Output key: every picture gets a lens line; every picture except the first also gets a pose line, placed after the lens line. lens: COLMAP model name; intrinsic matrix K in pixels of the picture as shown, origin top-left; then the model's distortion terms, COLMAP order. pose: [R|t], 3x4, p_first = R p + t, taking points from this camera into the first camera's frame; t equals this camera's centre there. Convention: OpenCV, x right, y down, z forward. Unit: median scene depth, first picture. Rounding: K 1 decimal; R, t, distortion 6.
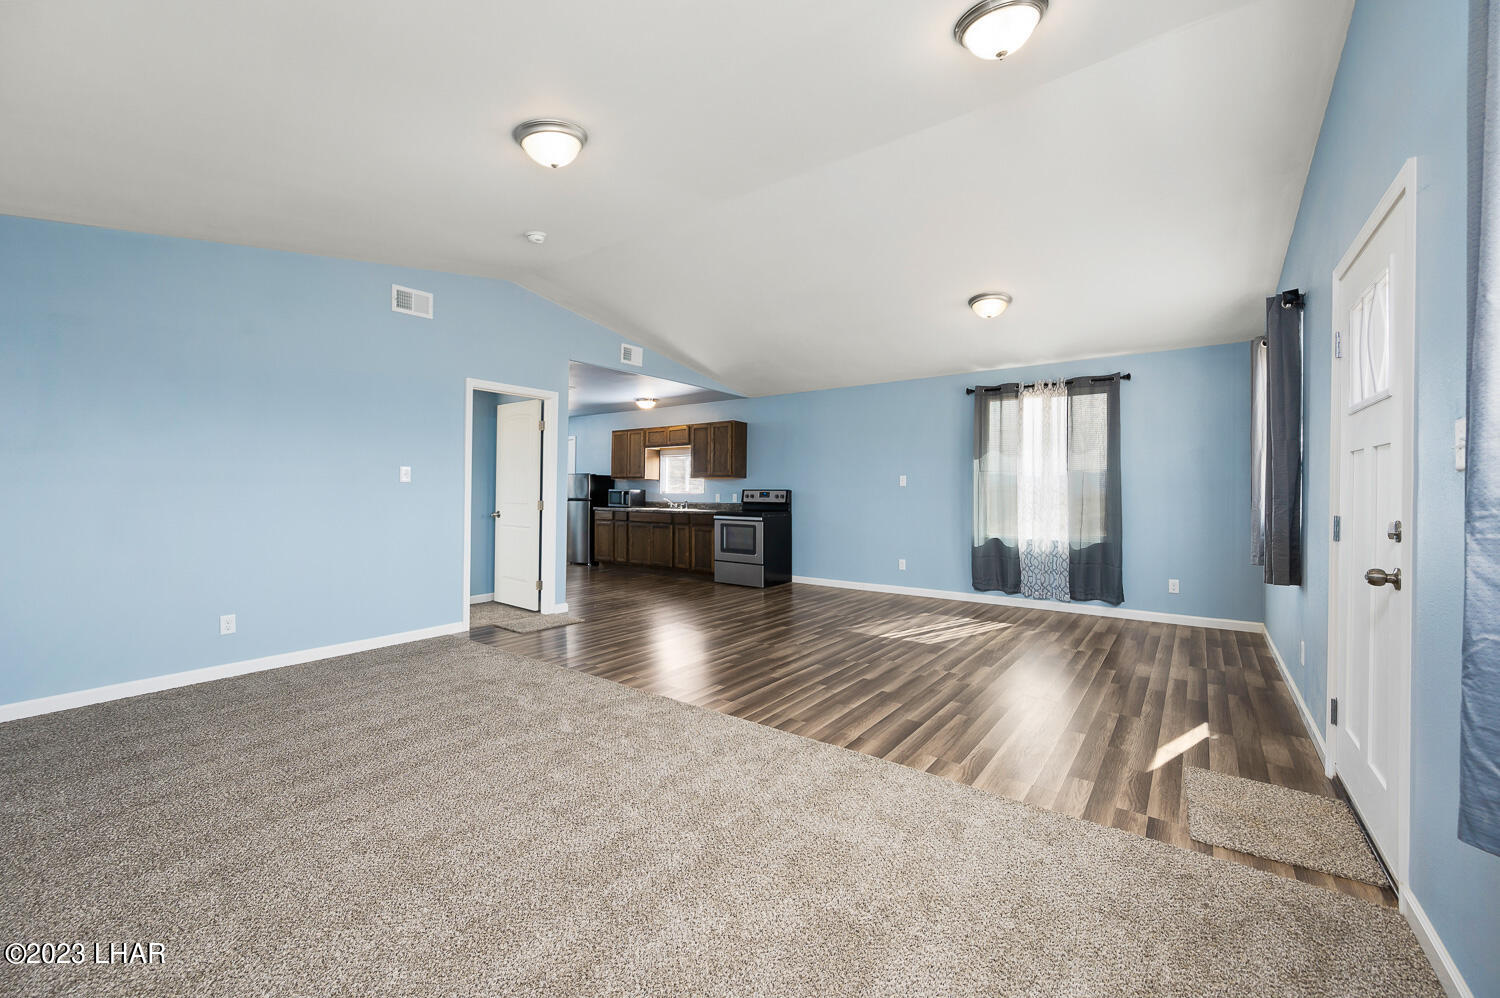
lens RADIAL K [[595.0, 0, 754.3], [0, 595.0, 496.9], [0, 0, 1]] dist [-0.002557, -0.000172]
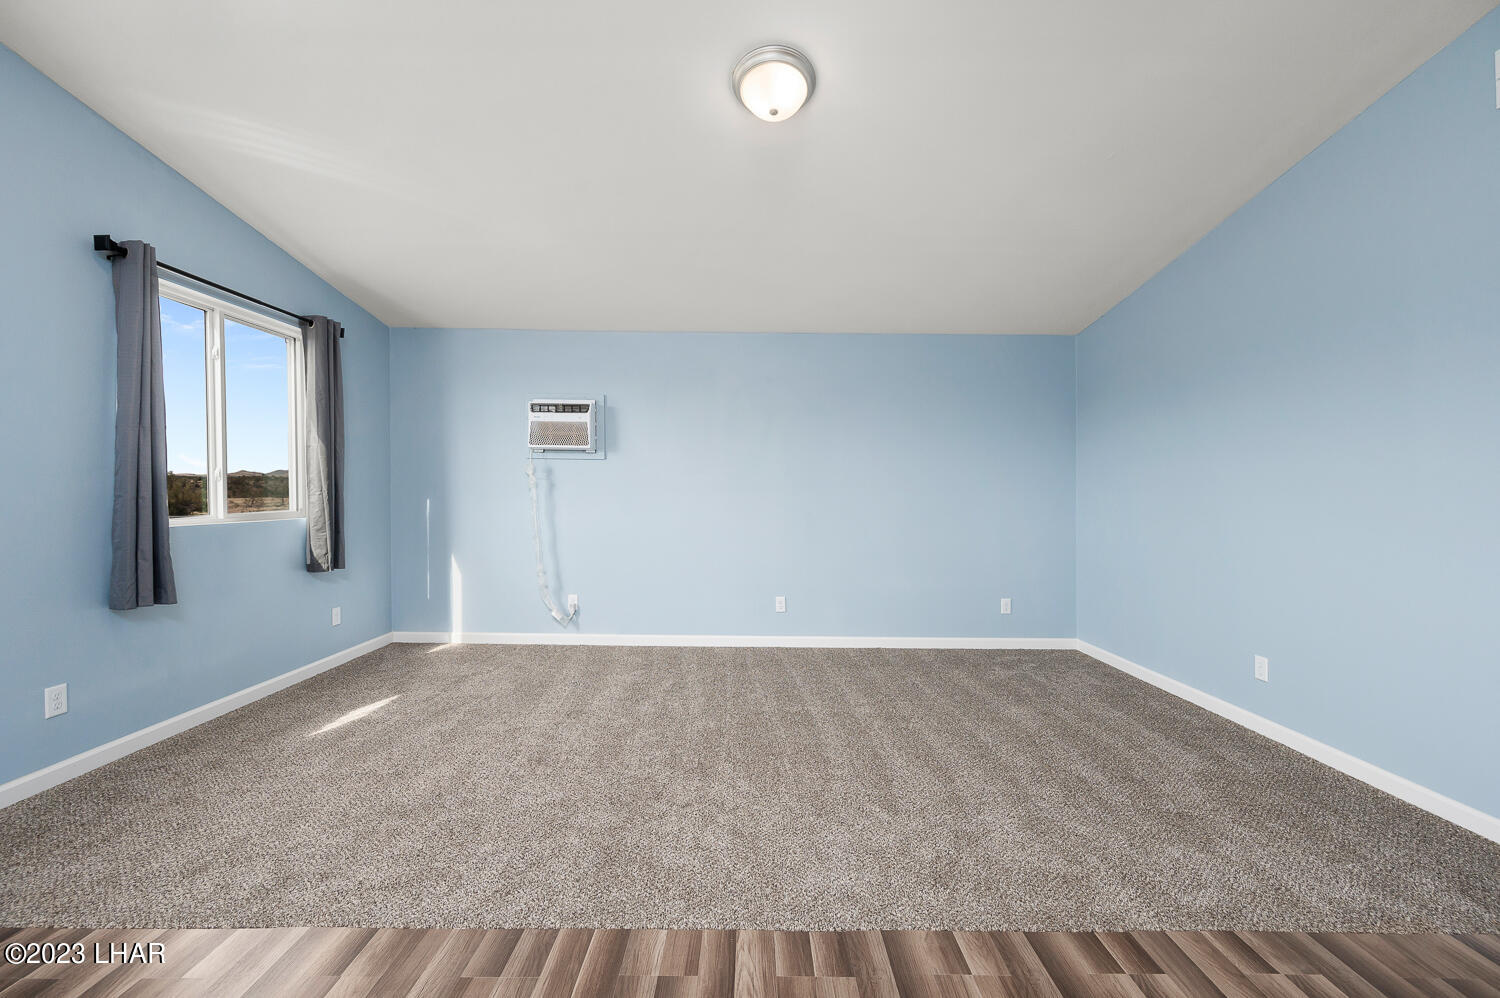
lens RADIAL K [[593.5, 0, 744.1], [0, 593.5, 511.4], [0, 0, 1]] dist [-0.000274, -0.000002]
pose [[-0.804202, 0.008224, -0.594299, 0.091264], [-0.016152, 0.999233, 0.035684, -0.008947], [0.594136, 0.038296, -0.803452, 0.748097]]
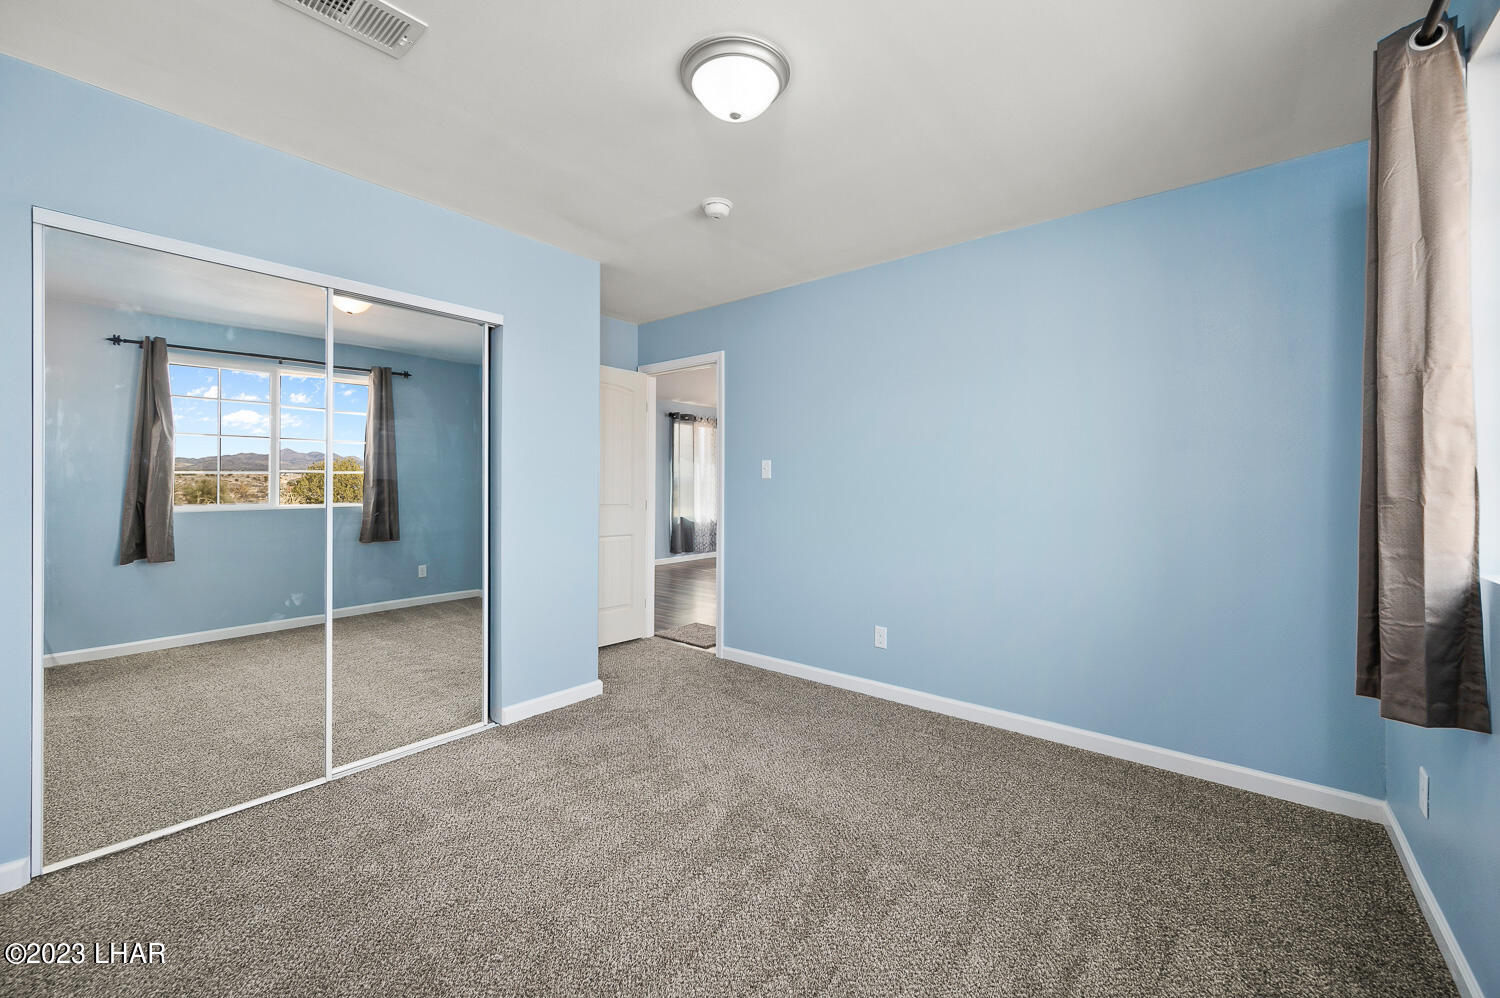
lens RADIAL K [[604.5, 0, 745.3], [0, 604.5, 495.0], [0, 0, 1]] dist [-0.001401, -0.000255]
pose [[0.047292, -0.015921, 0.998754, -1.087340], [0.005377, 0.999863, 0.015684, -0.008088], [-0.998867, 0.004628, 0.047371, 0.778675]]
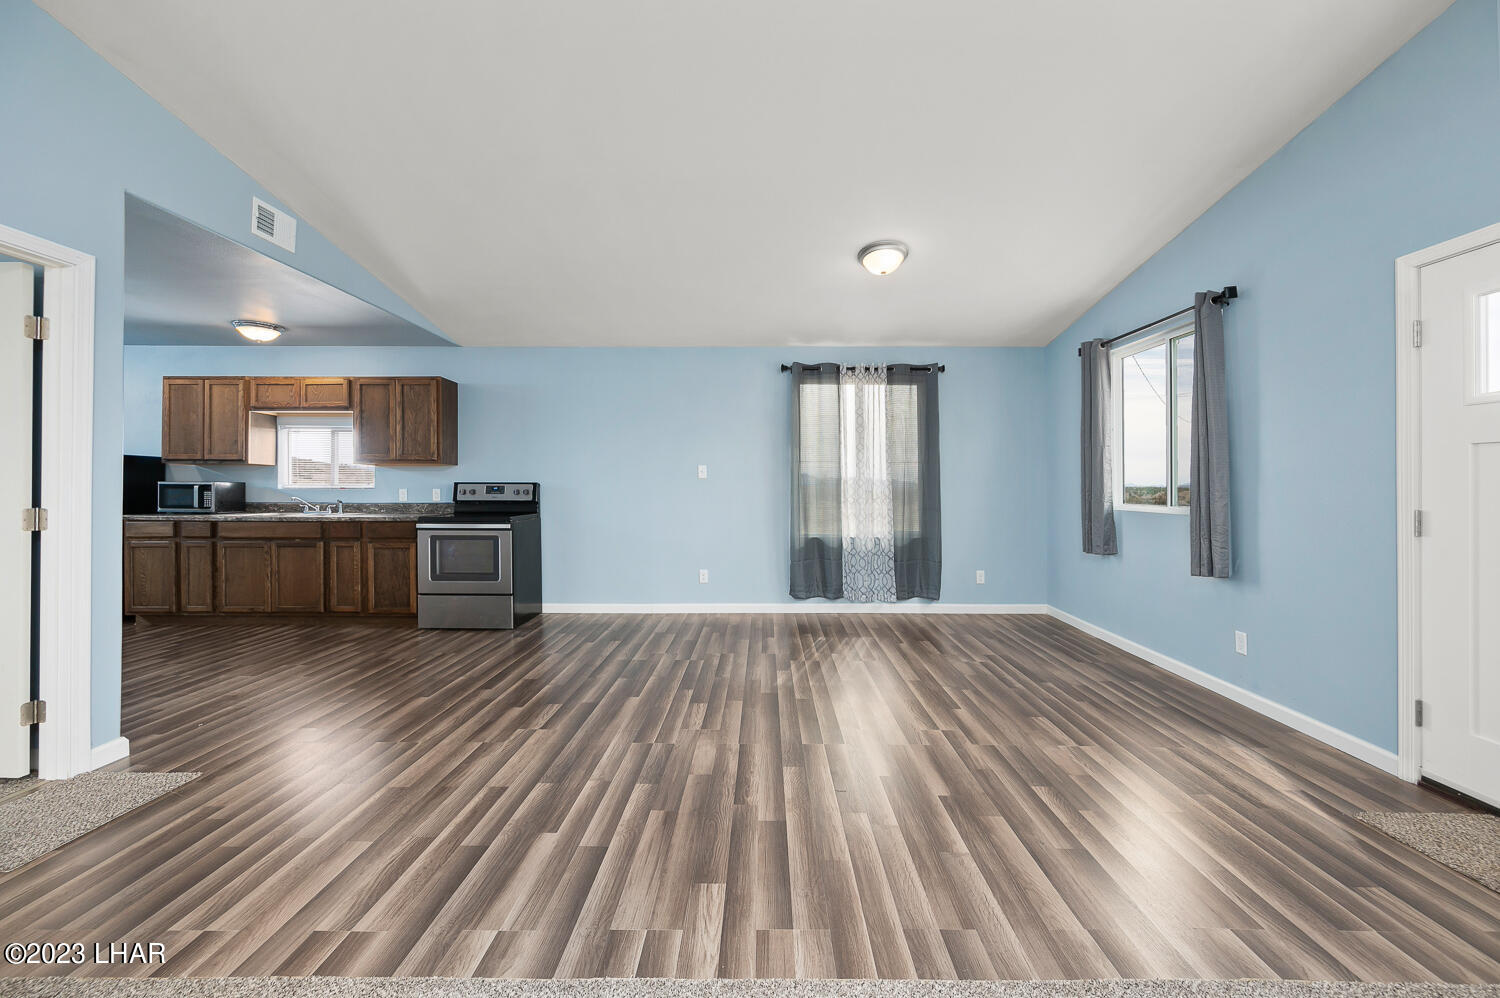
lens RADIAL K [[594.2, 0, 757.0], [0, 594.2, 493.6], [0, 0, 1]] dist [-0.003710, 0.000005]
pose [[0.805626, -0.009909, 0.592342, -0.184567], [0.005968, 0.999945, 0.008611, -0.004380], [-0.592395, -0.003402, 0.805640, 0.345297]]
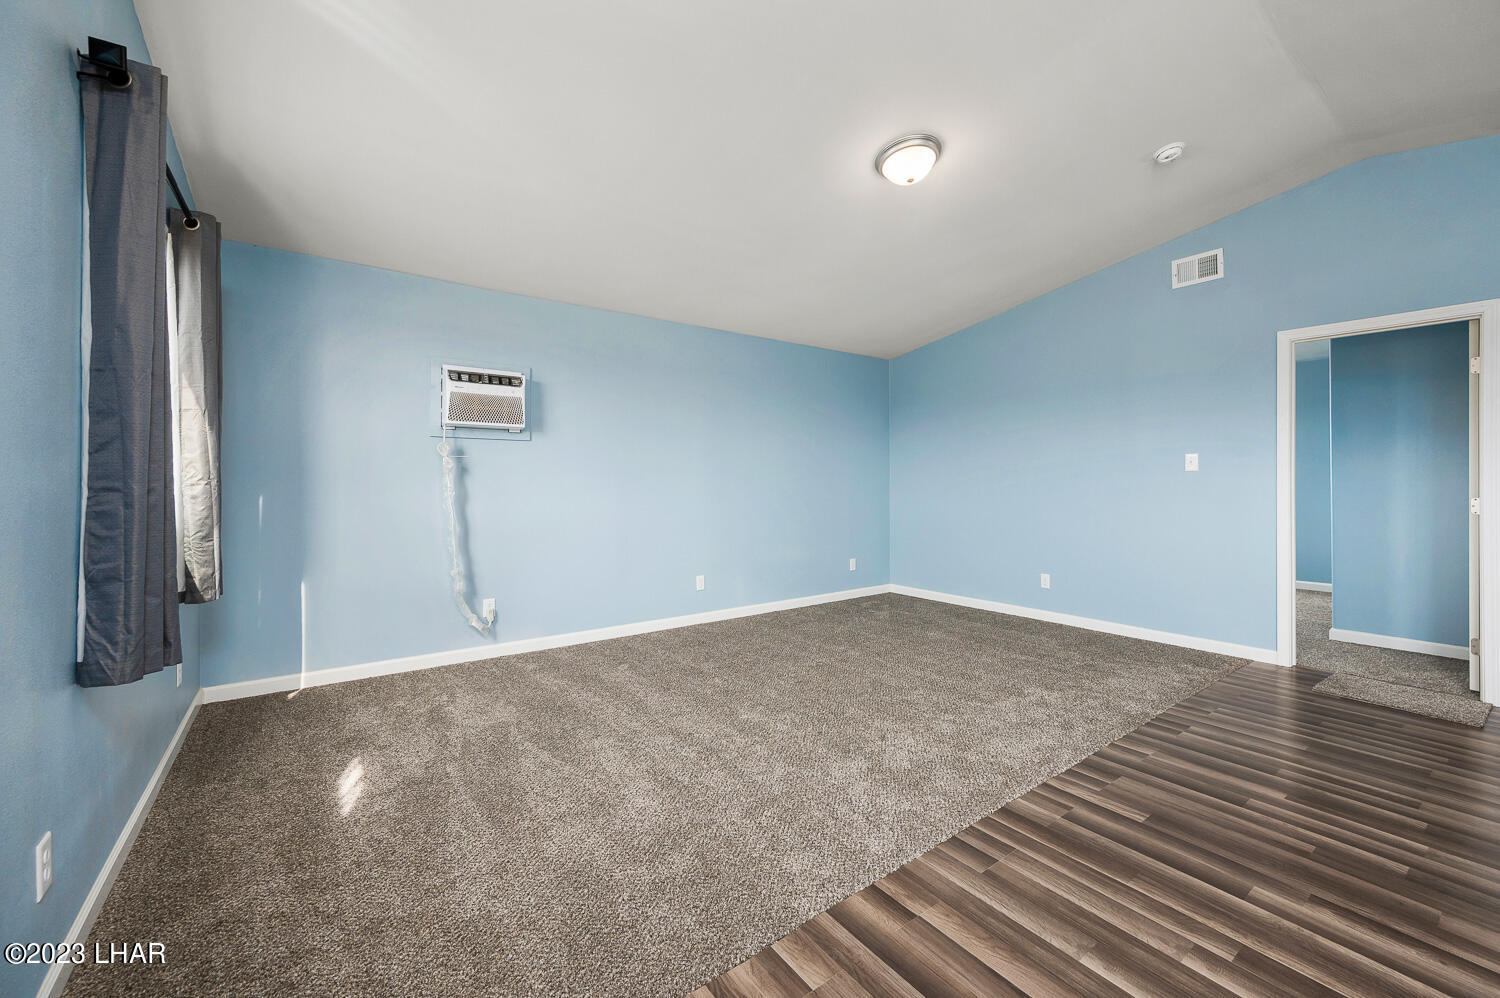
lens RADIAL K [[599.5, 0, 757.7], [0, 599.5, 487.1], [0, 0, 1]] dist [-0.000323, 0.000301]
pose [[-0.292903, 0.009503, -0.956095, 0.354769], [-0.009200, 0.999876, 0.012757, -0.004015], [0.956098, 0.012533, -0.292780, 0.475042]]
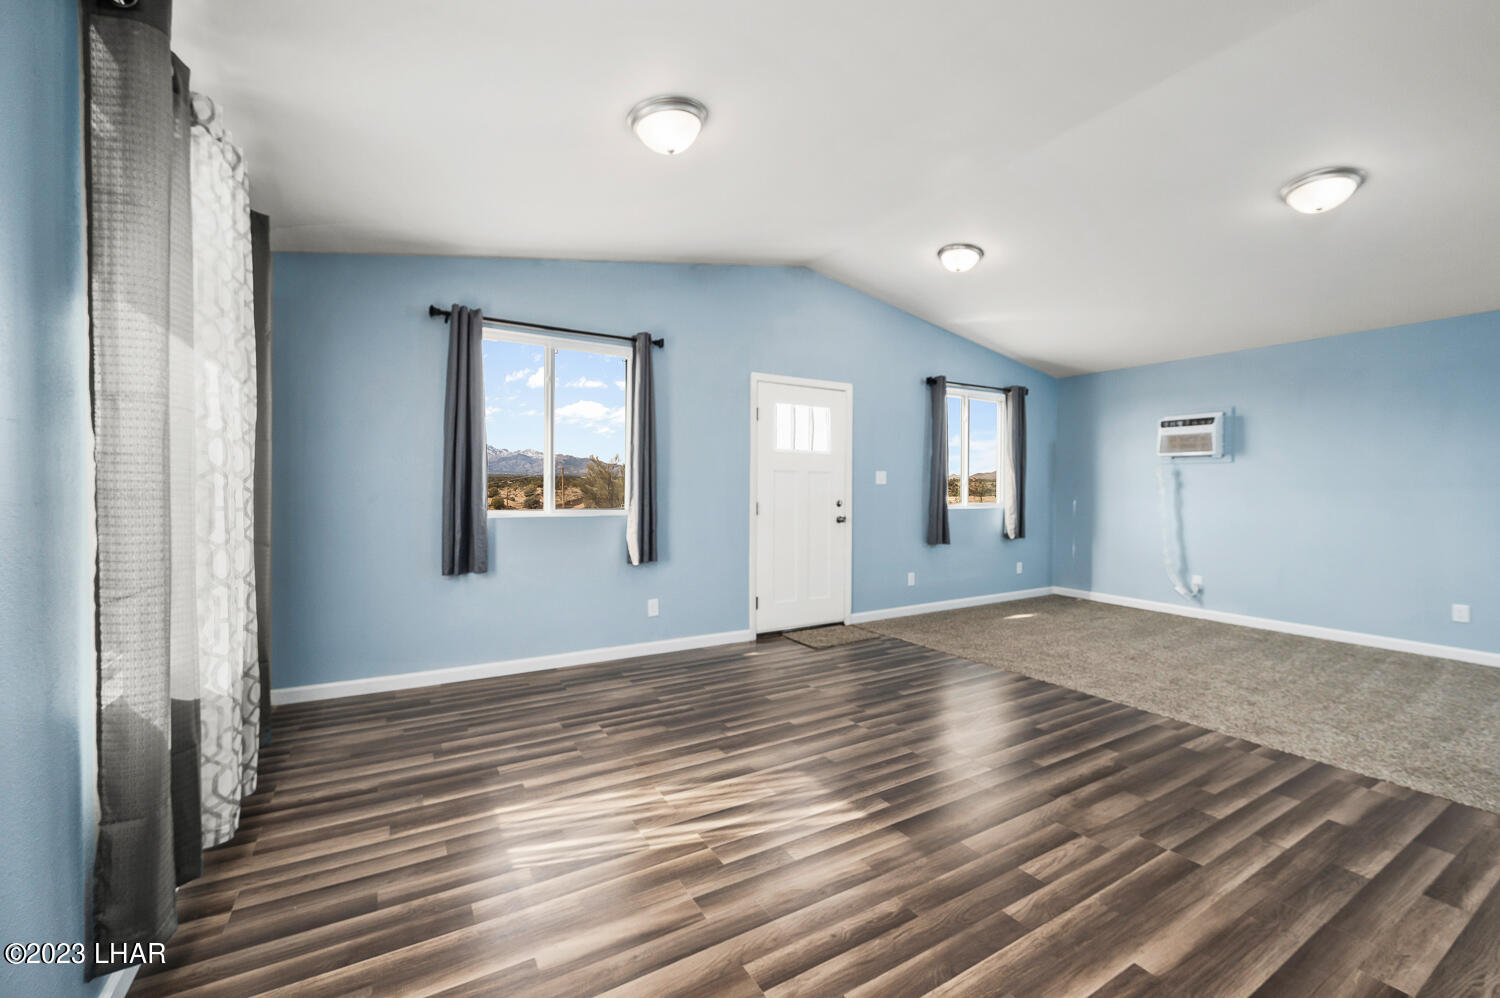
lens RADIAL K [[604.5, 0, 745.3], [0, 604.5, 495.0], [0, 0, 1]] dist [-0.001401, -0.000255]
pose [[-0.922068, -0.011561, 0.386856, 0.100888], [-0.003956, 0.999783, 0.020448, -0.012447], [-0.387008, 0.017324, -0.921913, 1.133499]]
